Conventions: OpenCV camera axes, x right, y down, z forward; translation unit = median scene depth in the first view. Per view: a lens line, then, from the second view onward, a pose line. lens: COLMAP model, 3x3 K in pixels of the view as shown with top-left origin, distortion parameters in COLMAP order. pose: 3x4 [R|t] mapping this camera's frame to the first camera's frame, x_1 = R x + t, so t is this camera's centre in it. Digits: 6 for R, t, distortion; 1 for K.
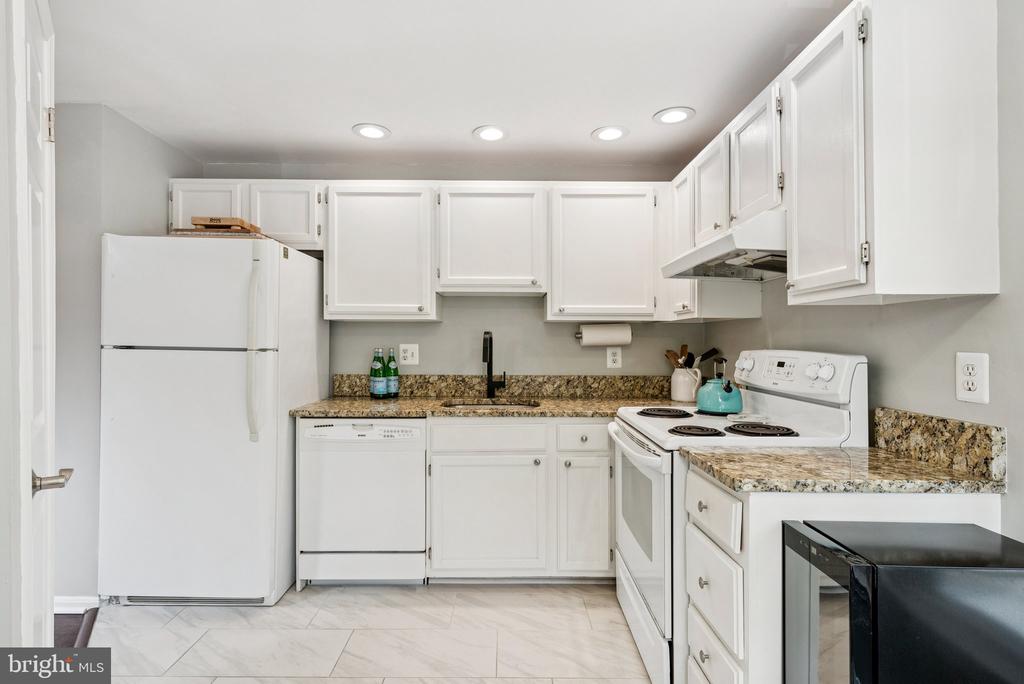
lens RADIAL K [[504.0, 0, 512.2], [0, 504.0, 340.5], [0, 0, 1]] dist [0.001404, 0.000049]
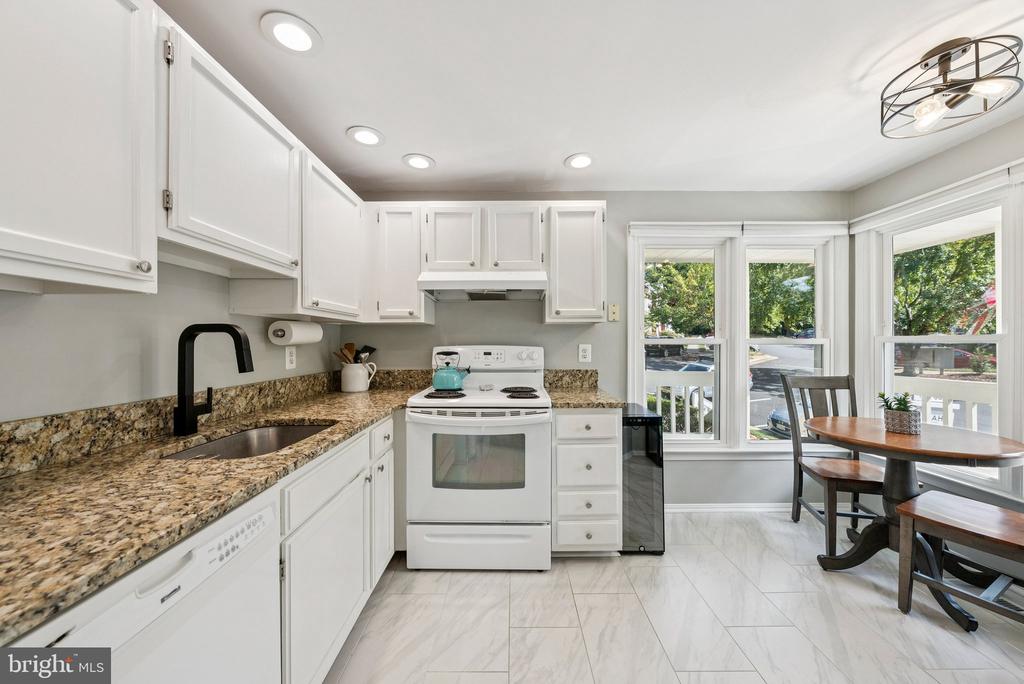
lens RADIAL K [[347.0, 0, 512.8], [0, 347.0, 342.1], [0, 0, 1]] dist [0.000472, 0.000113]
pose [[0.007725, -0.003134, 0.999965, -0.439751], [-0.002365, 0.999992, 0.003152, 0.002290], [-0.999967, -0.002389, 0.007718, 0.598874]]
